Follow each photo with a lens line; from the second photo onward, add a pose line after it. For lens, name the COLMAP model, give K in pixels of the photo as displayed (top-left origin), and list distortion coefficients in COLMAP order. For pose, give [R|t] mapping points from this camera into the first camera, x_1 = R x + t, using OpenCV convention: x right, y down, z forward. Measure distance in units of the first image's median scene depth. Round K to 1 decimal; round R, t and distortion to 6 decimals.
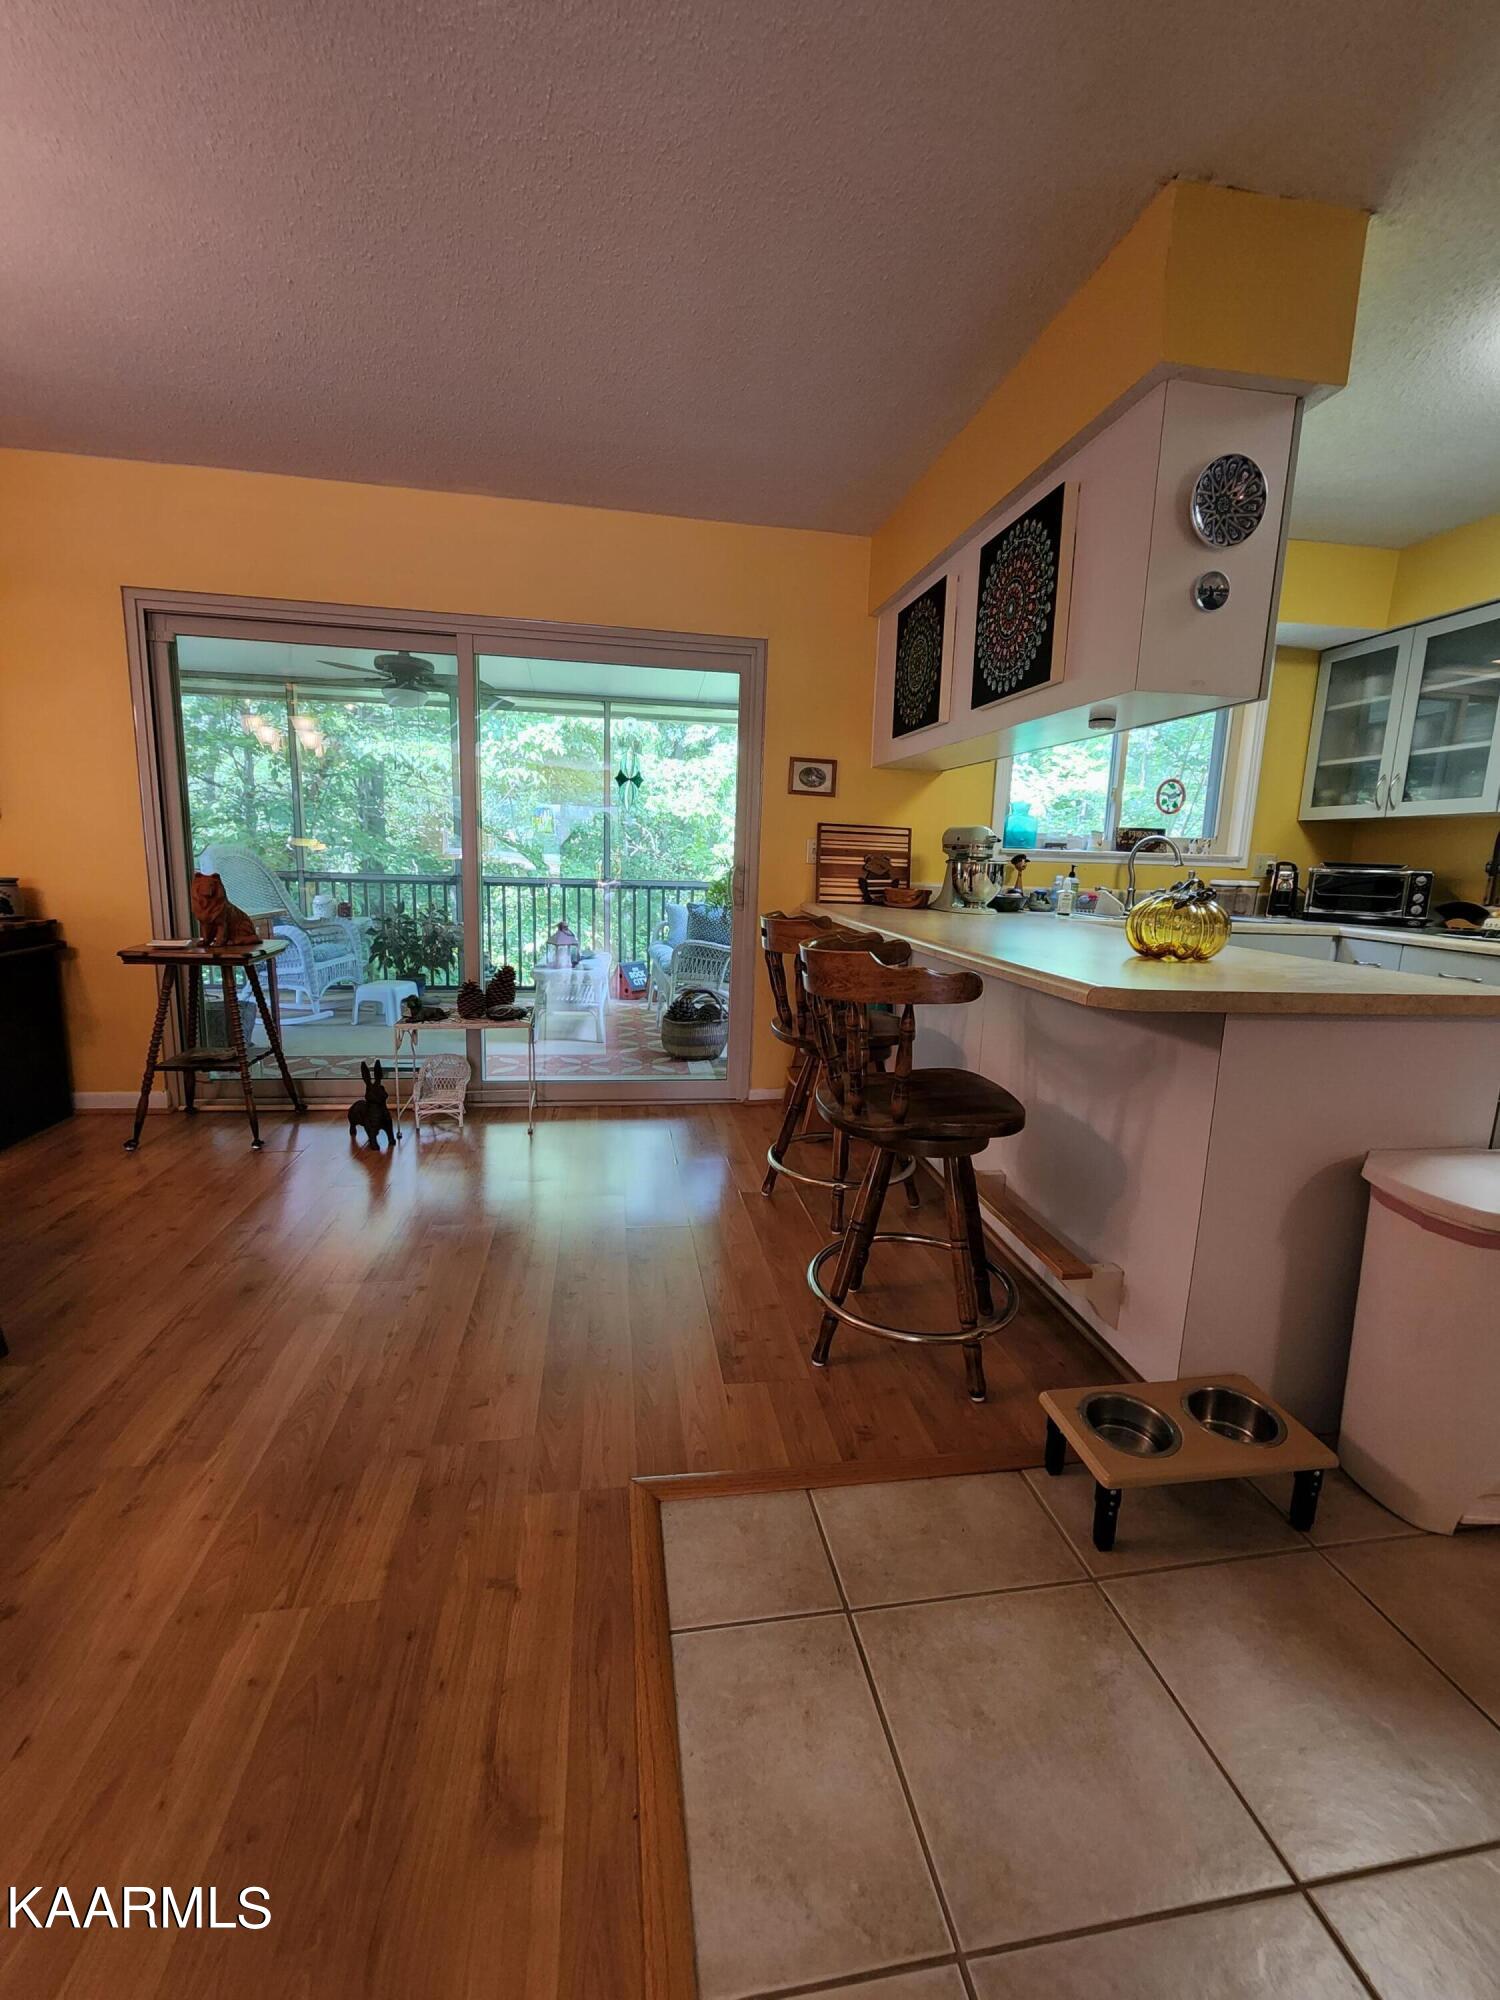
lens RADIAL K [[828.3, 0, 749.8], [0, 828.3, 996.7], [0, 0, 1]] dist [-0.000596, -0.000058]
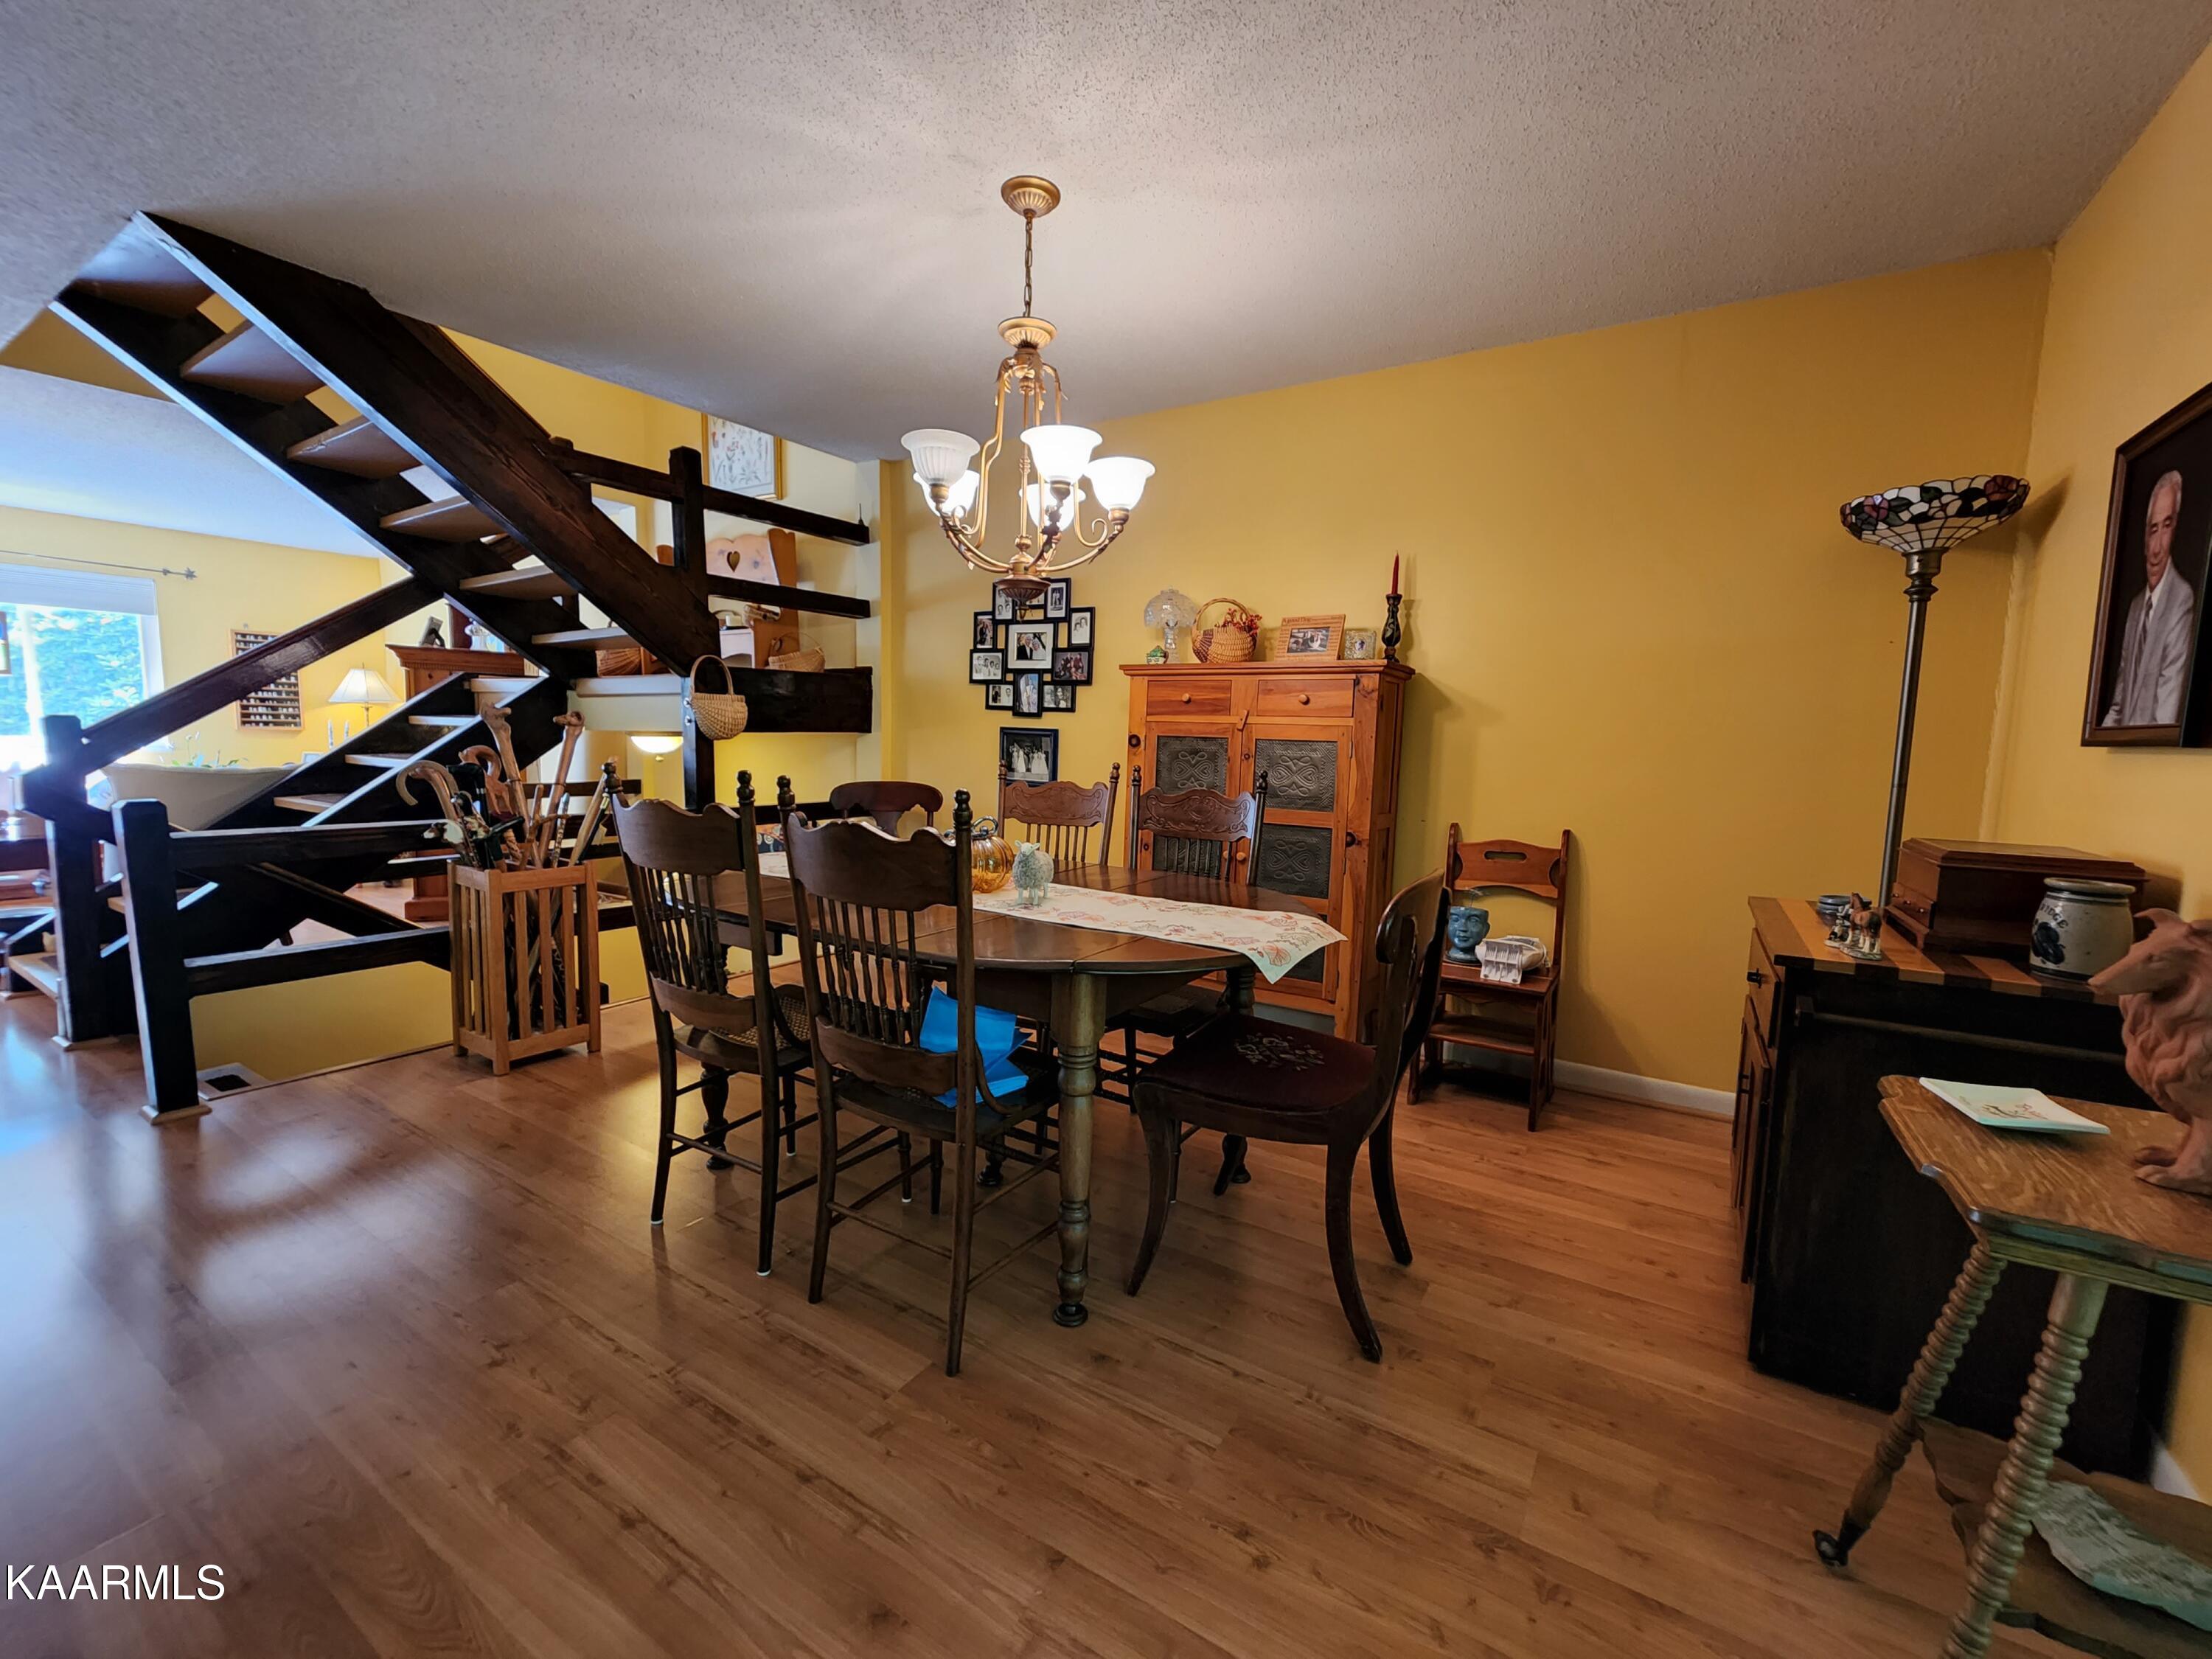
lens RADIAL K [[916.1, 0, 1114.1], [0, 916.1, 831.2], [0, 0, 1]] dist [-0.000596, -0.000058]
pose [[-0.660435, 0.026445, -0.750417, -0.168770], [-0.173808, 0.966854, 0.187040, -0.145721], [0.730490, 0.253956, -0.633948, 0.784569]]
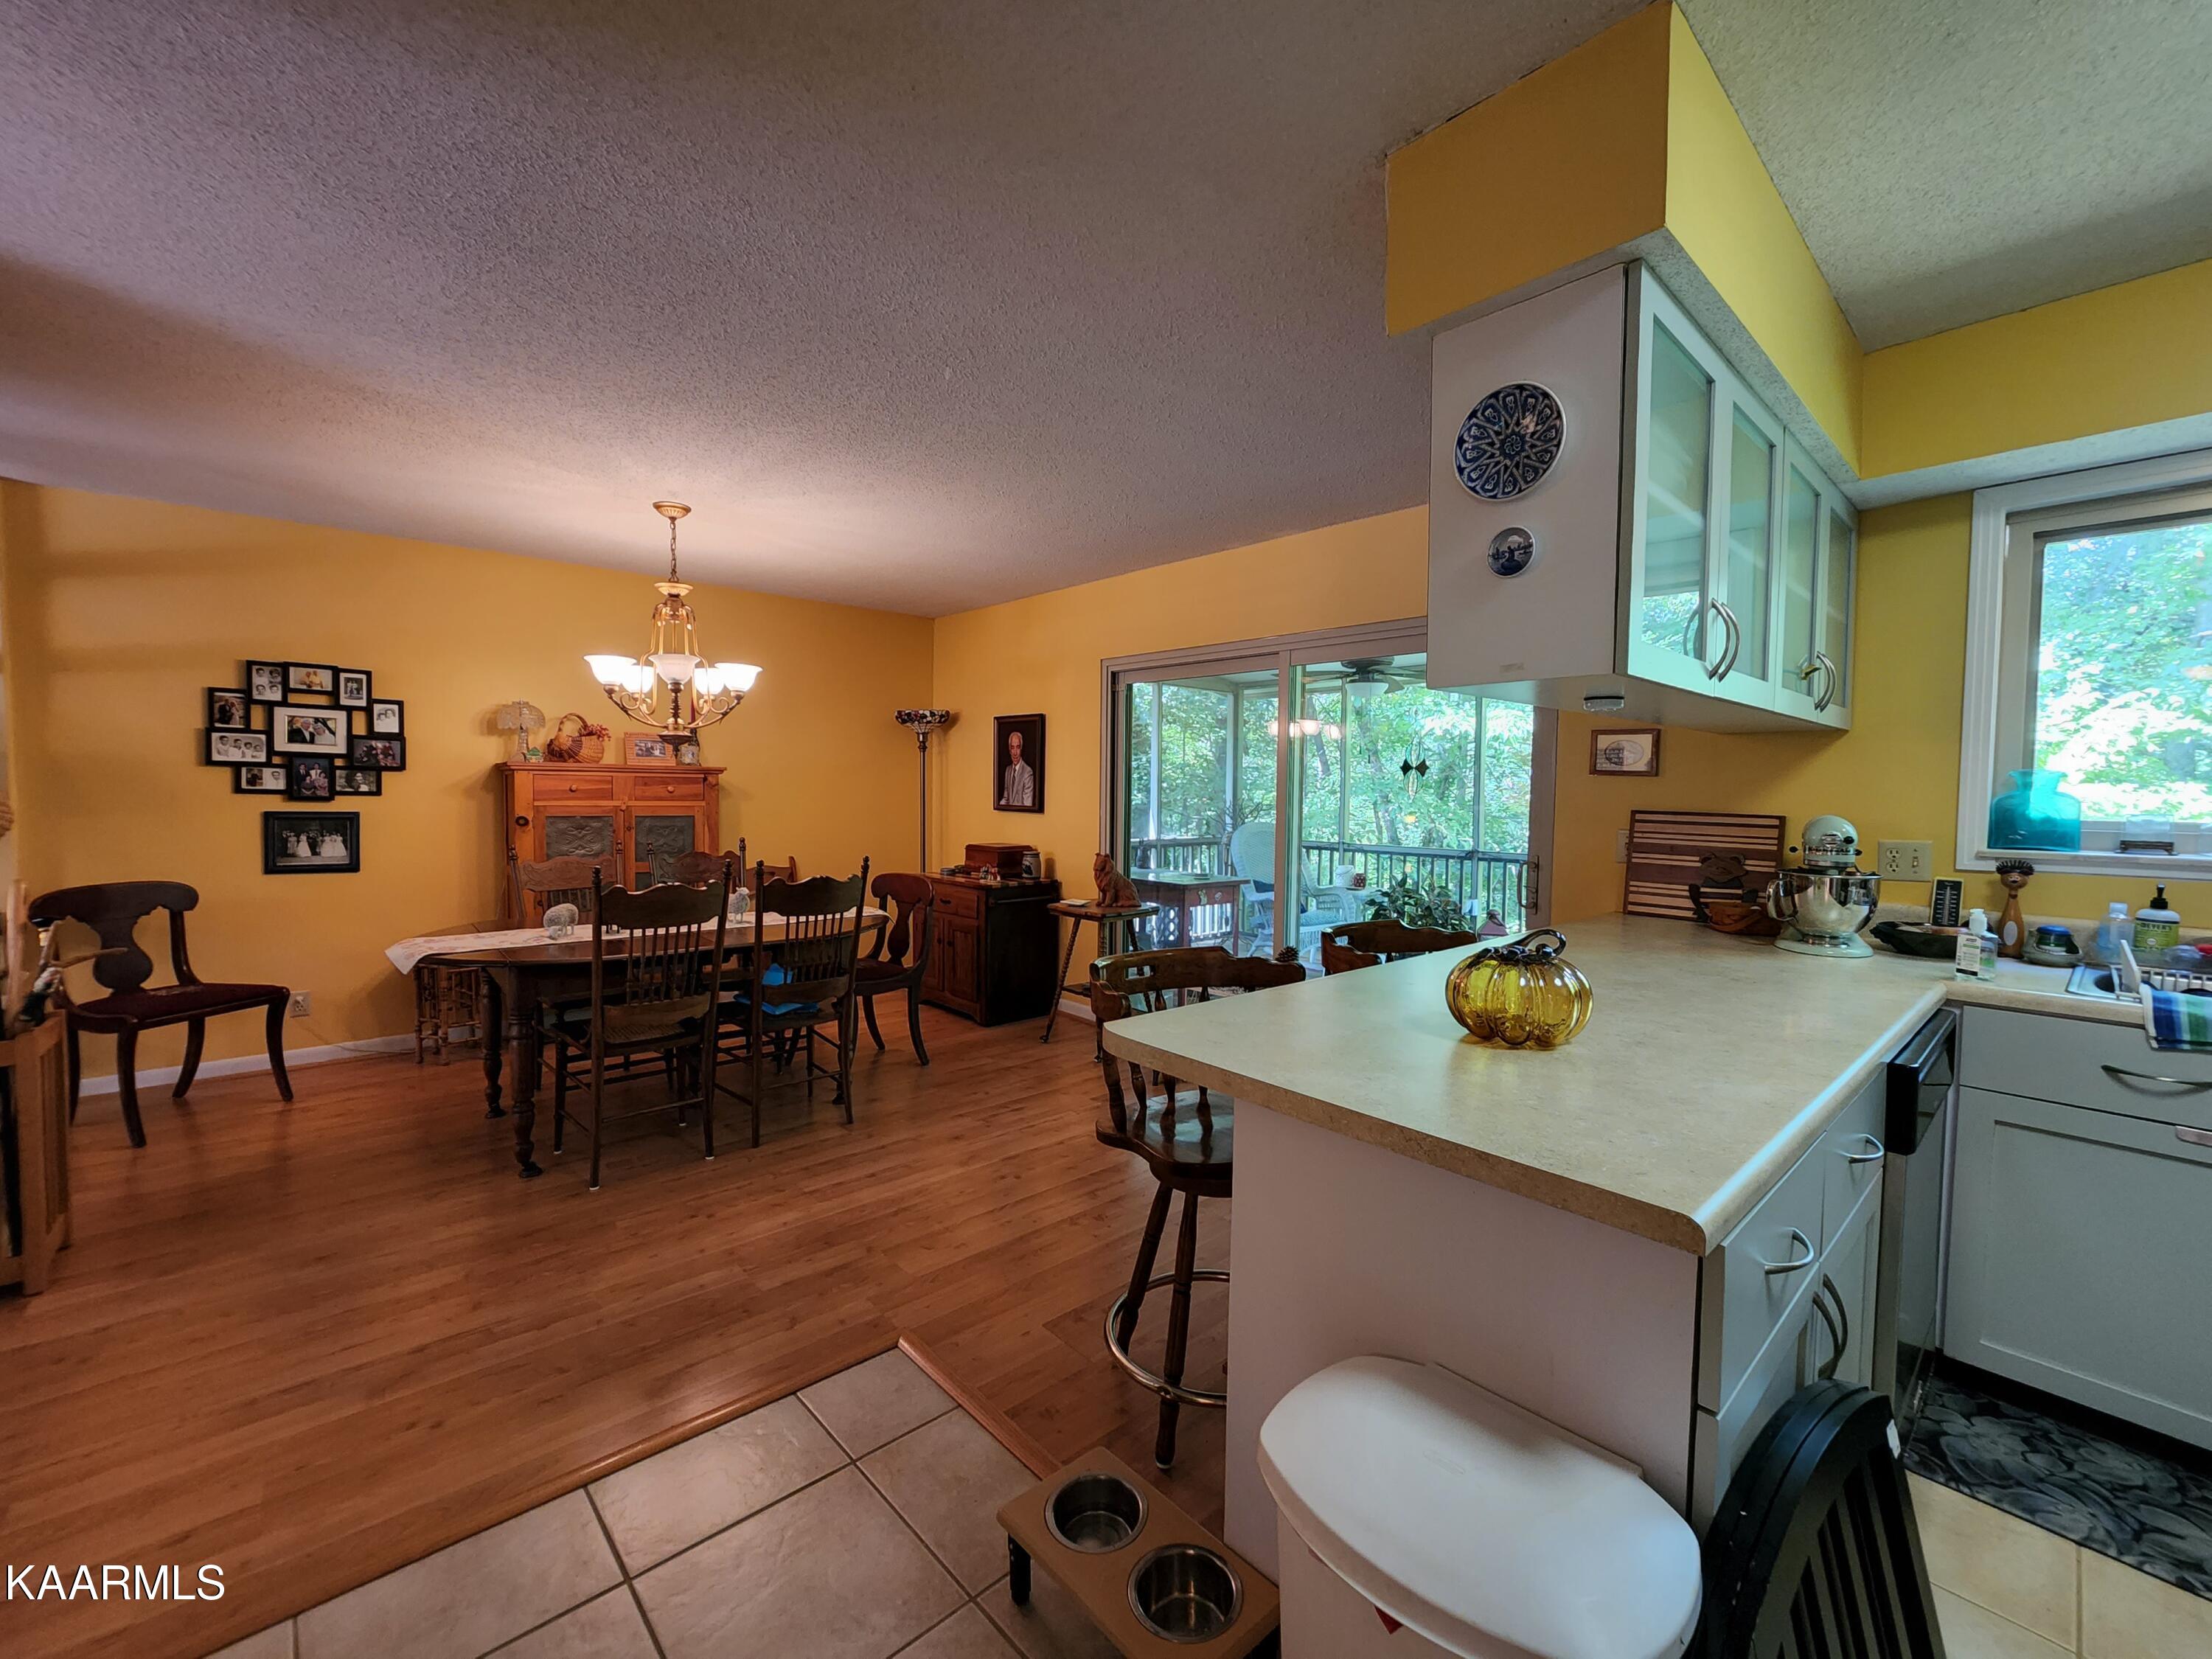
lens RADIAL K [[916.1, 0, 1106.1], [0, 916.1, 830.0], [0, 0, 1]] dist [-0.000596, -0.000058]
pose [[0.545749, 0.012525, -0.837855, 0.537138], [-0.135495, 0.988049, -0.073487, -0.064329], [0.826922, 0.153630, 0.540924, 0.141821]]
